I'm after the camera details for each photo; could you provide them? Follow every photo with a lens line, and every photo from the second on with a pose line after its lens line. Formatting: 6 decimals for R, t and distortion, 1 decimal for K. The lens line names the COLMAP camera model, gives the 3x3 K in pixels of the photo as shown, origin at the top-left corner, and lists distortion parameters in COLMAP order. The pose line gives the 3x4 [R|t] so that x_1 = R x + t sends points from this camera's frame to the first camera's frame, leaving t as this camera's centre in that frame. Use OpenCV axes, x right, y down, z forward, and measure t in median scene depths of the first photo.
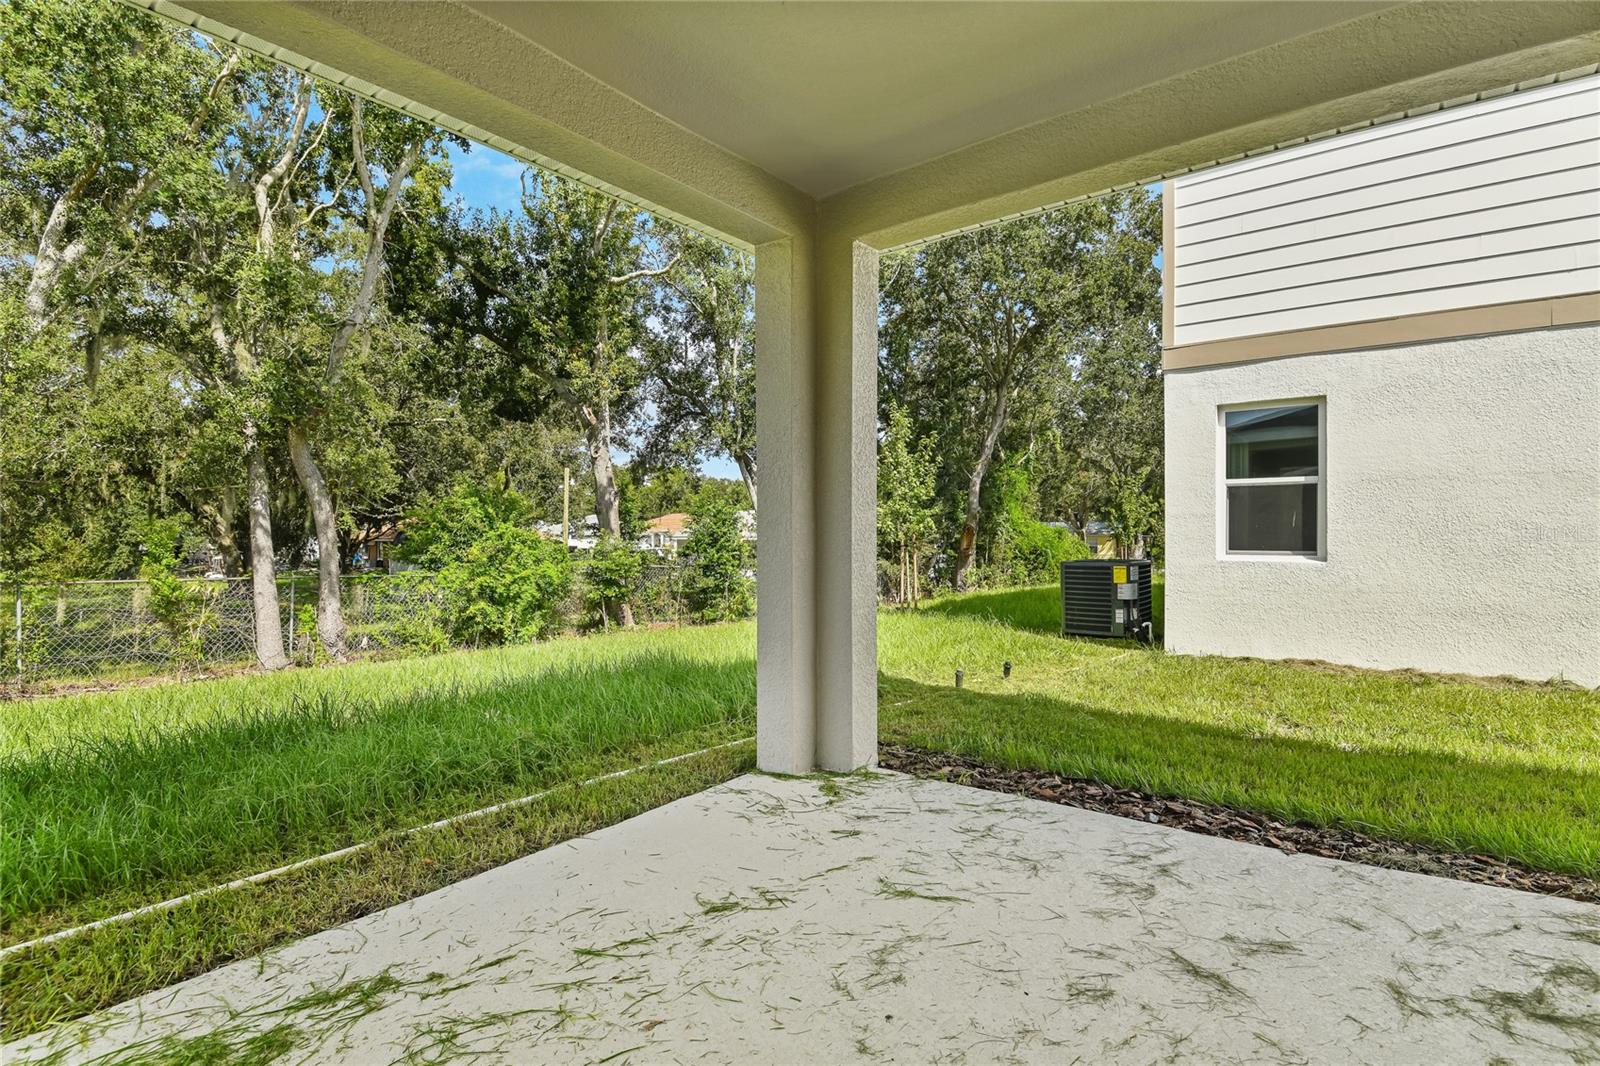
lens RADIAL K [[777.8, 0, 835.2], [0, 777.8, 525.5], [0, 0, 1]] dist [-0.000953, -0.021394]
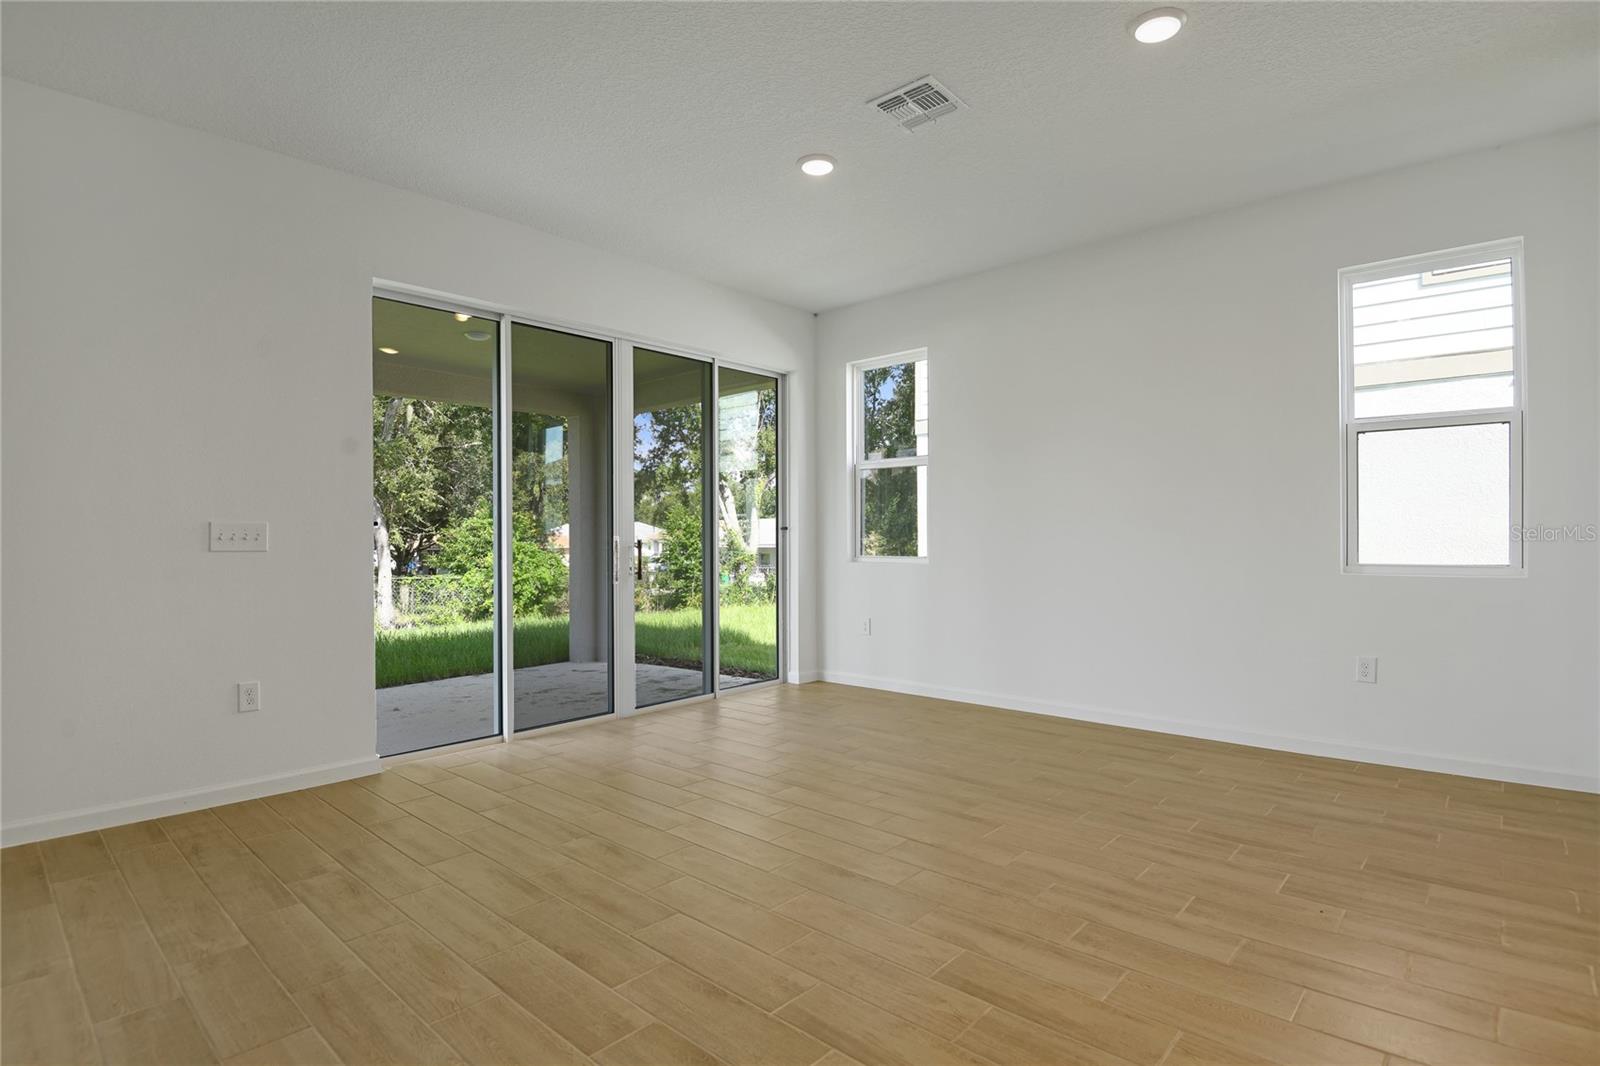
lens RADIAL K [[794.3, 0, 800.0], [0, 794.3, 533.0], [0, 0, 1]] dist [0.001302, -0.023113]
pose [[0.995233, -0.007665, -0.097220, 0.191206], [0.007831, 0.999968, 0.001334, -0.009616], [0.097206, -0.002089, 0.995262, -0.289774]]
